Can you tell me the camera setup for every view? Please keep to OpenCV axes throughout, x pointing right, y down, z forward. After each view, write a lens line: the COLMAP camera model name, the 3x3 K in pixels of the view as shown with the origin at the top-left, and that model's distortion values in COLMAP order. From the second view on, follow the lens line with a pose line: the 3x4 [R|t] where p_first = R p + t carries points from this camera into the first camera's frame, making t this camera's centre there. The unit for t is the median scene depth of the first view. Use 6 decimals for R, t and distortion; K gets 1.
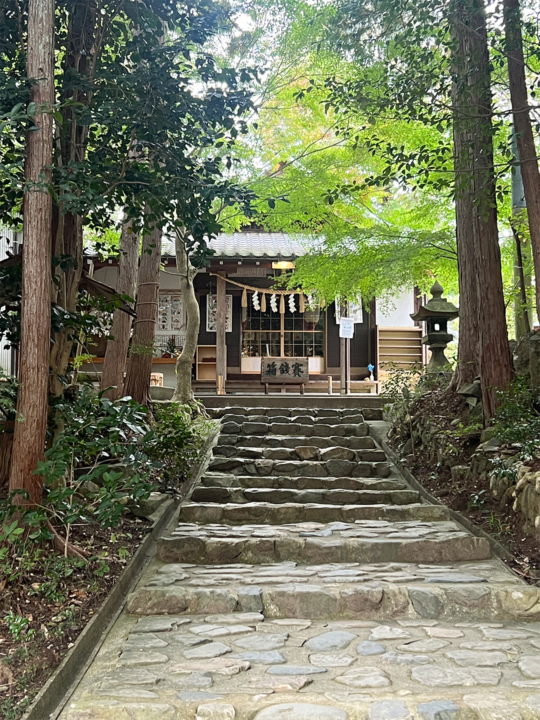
lens RADIAL K [[1072.7, 0, 270.0], [0, 1072.7, 360.0], [0, 0, 1]] dist [-0.007822, -0.011001]
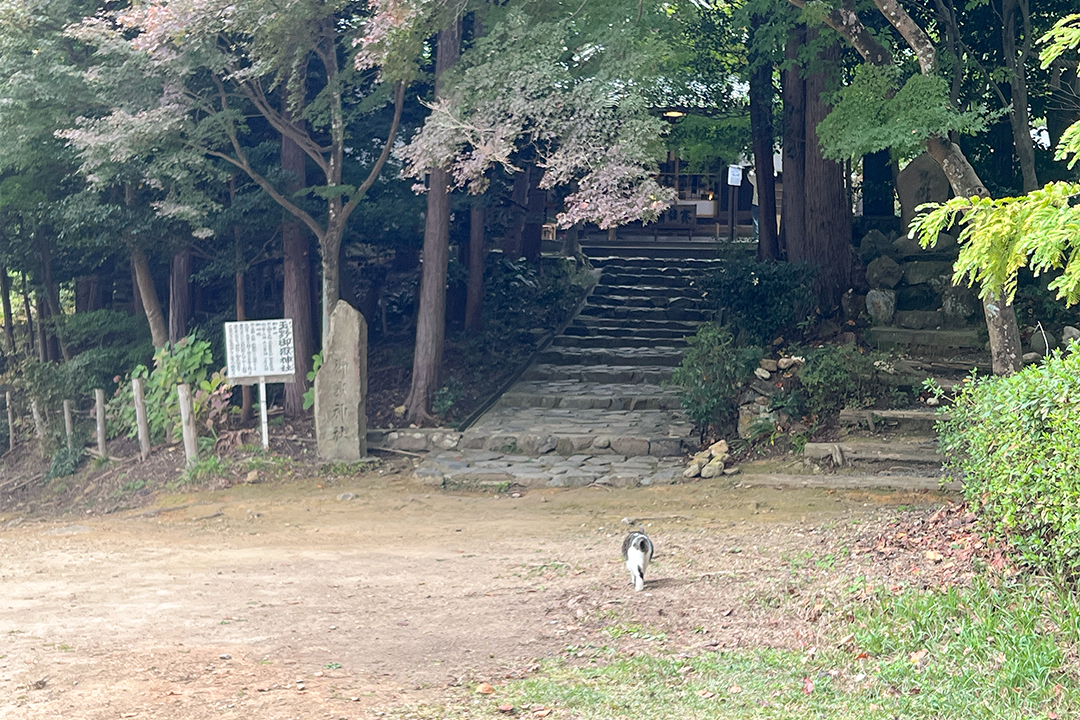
lens RADIAL K [[1788.0, 0, 540.0], [0, 1788.0, 360.0], [0, 0, 1]] dist [0.028438, 0.025402]
pose [[0.992278, 0.017326, -0.122815, 0.120489], [-0.000620, 0.990875, 0.134781, -0.102851], [0.124029, -0.133665, 0.983235, -0.883726]]
